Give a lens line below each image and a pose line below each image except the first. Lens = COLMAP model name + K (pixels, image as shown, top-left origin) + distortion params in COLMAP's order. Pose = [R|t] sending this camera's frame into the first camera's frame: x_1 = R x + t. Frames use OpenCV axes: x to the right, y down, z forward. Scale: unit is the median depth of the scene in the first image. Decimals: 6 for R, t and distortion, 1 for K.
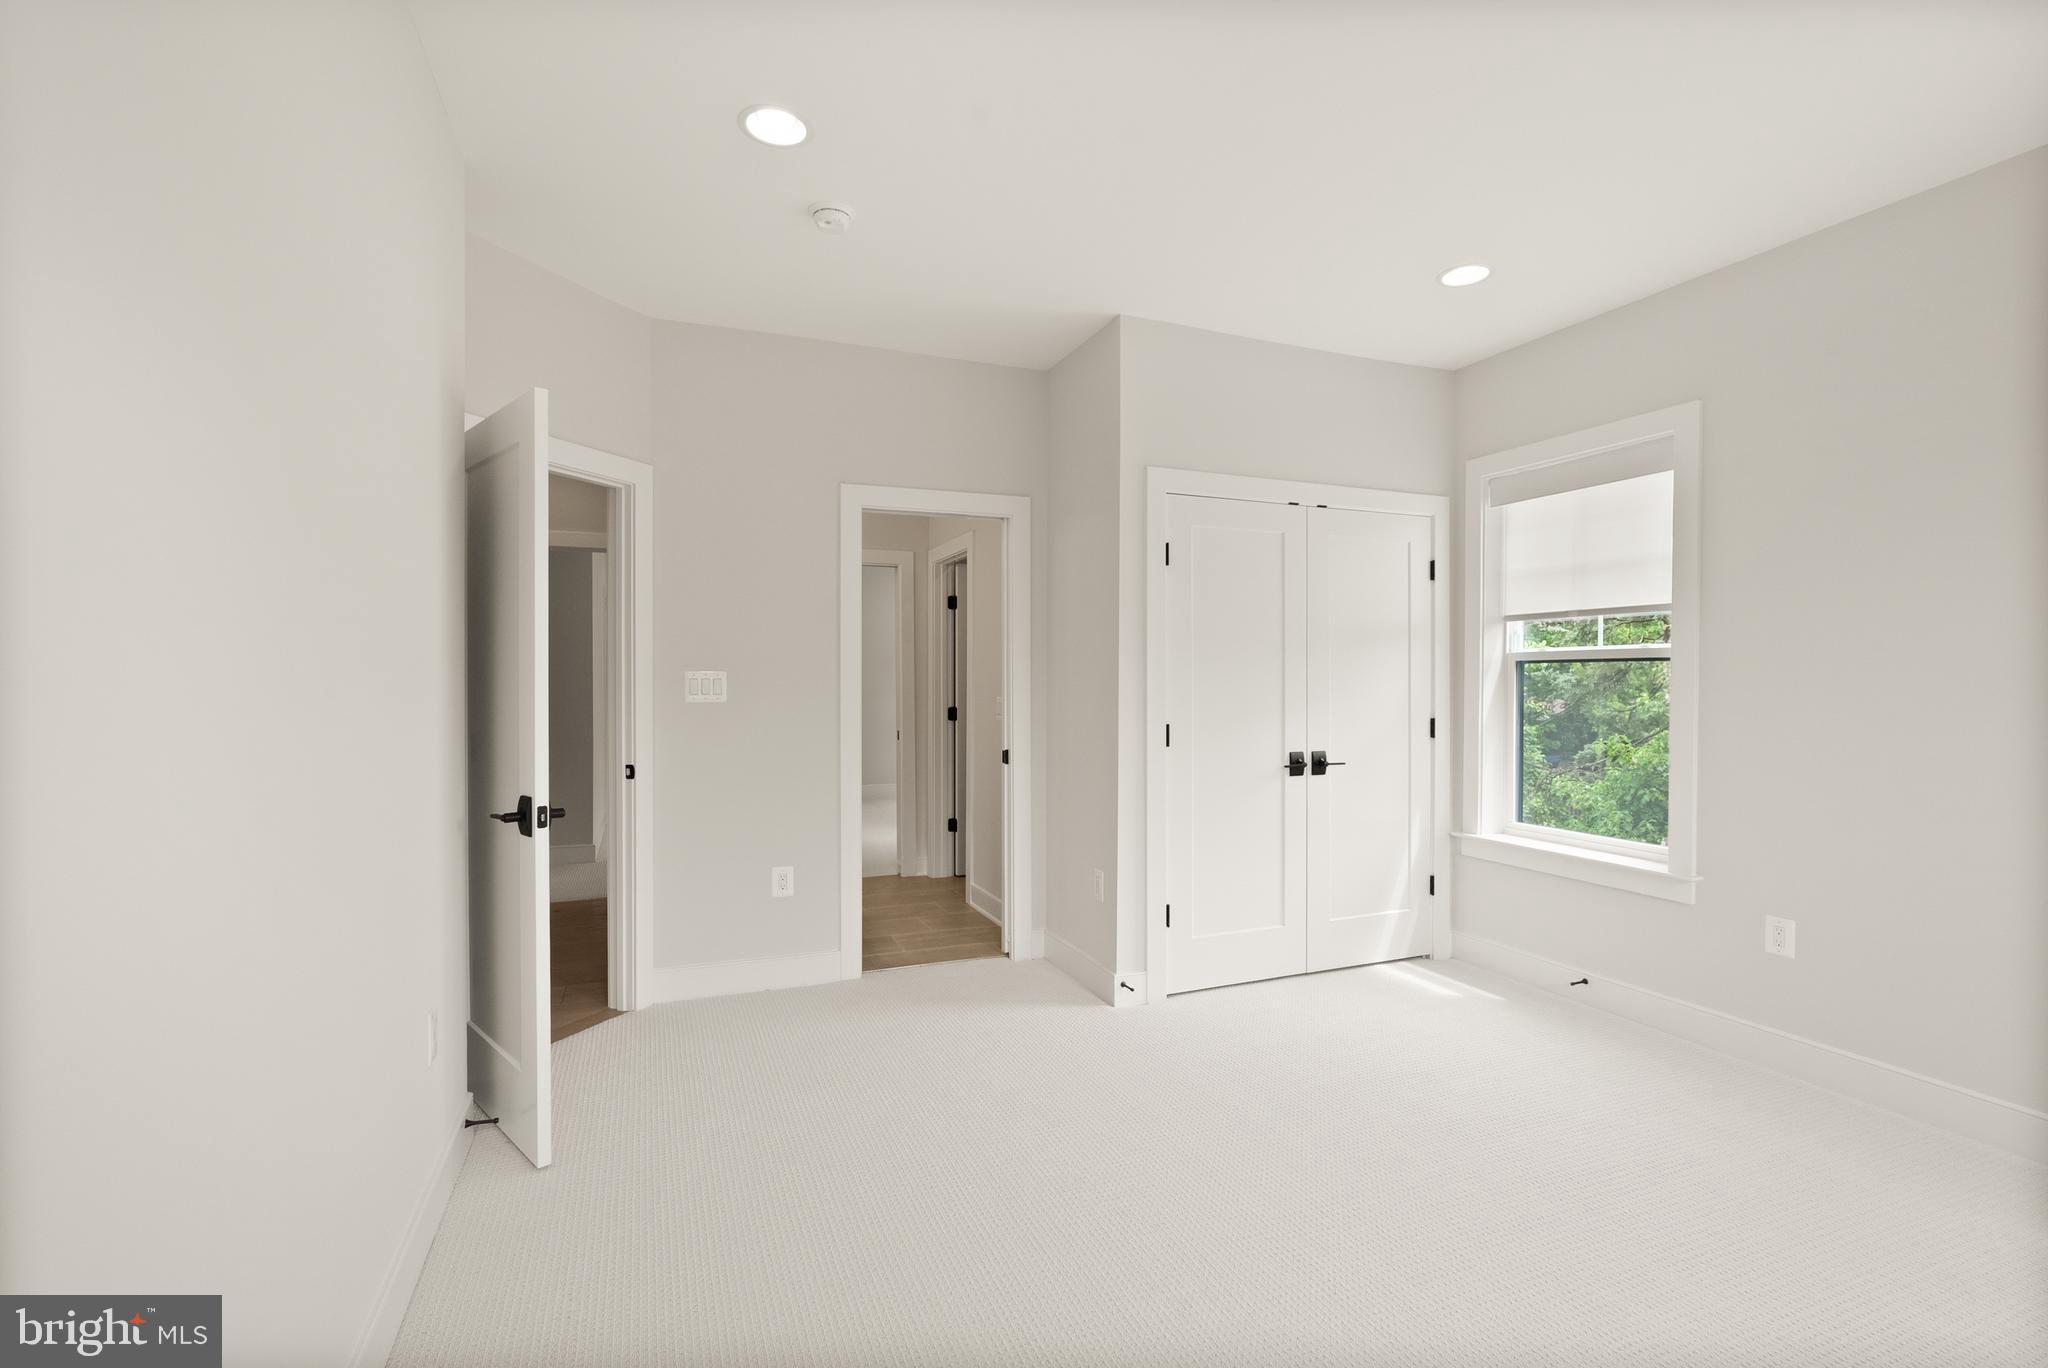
lens RADIAL K [[942.2, 0, 1005.0], [0, 942.2, 694.2], [0, 0, 1]] dist [0.017662, -0.000059]
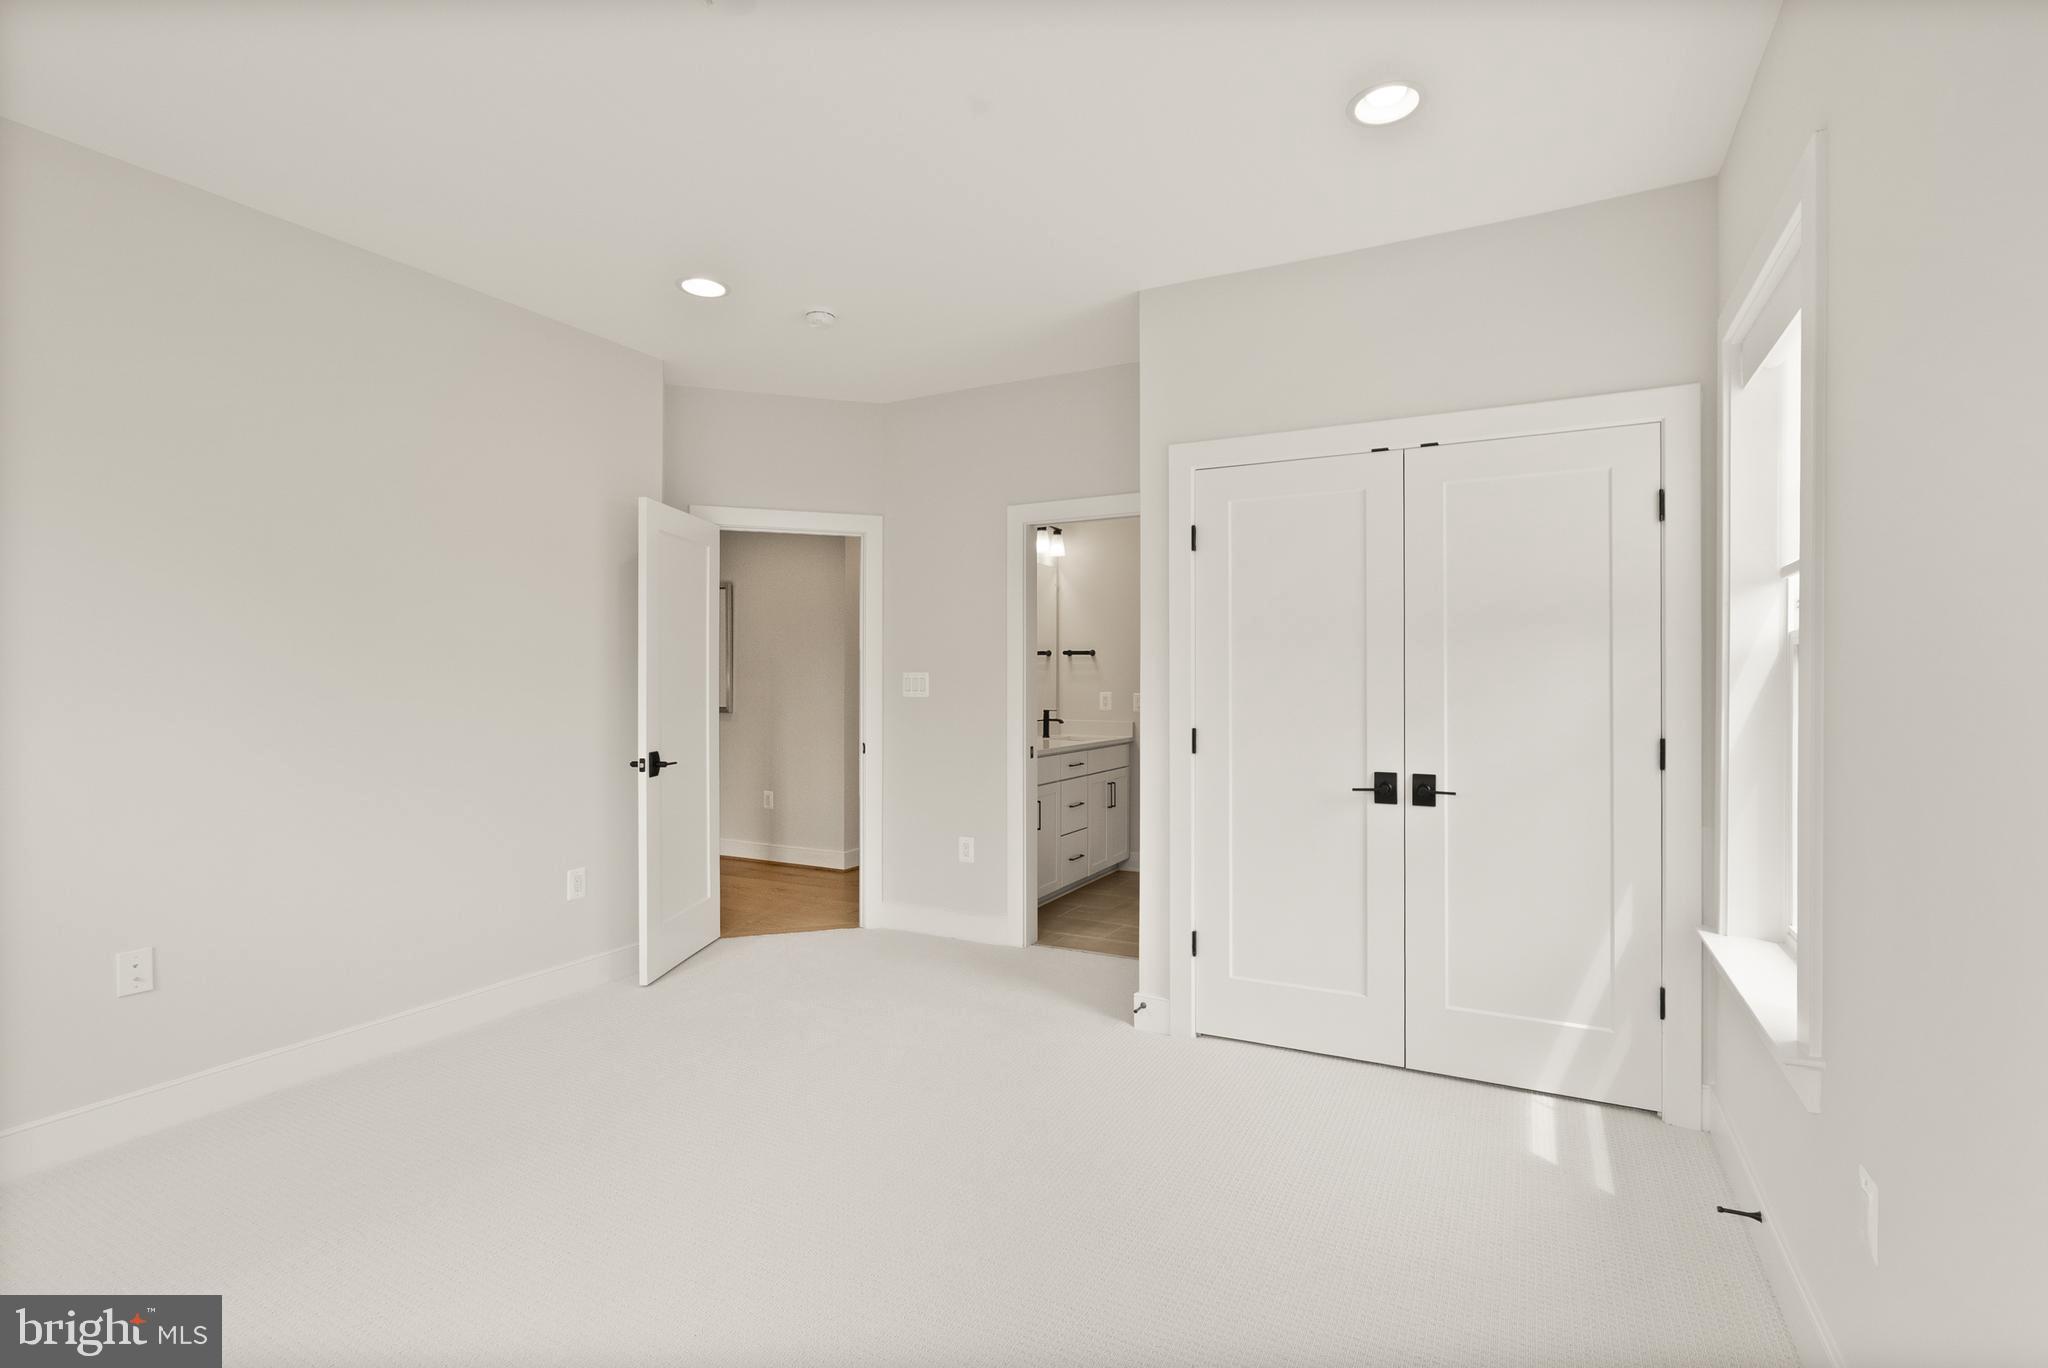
lens RADIAL K [[942.2, 0, 1027.2], [0, 942.2, 681.0], [0, 0, 1]] dist [0.017662, -0.000059]
pose [[0.652937, 0.000288, -0.757412, 0.703702], [-0.011887, 0.999881, -0.009867, -0.001965], [0.757319, 0.015446, 0.652863, 0.280033]]
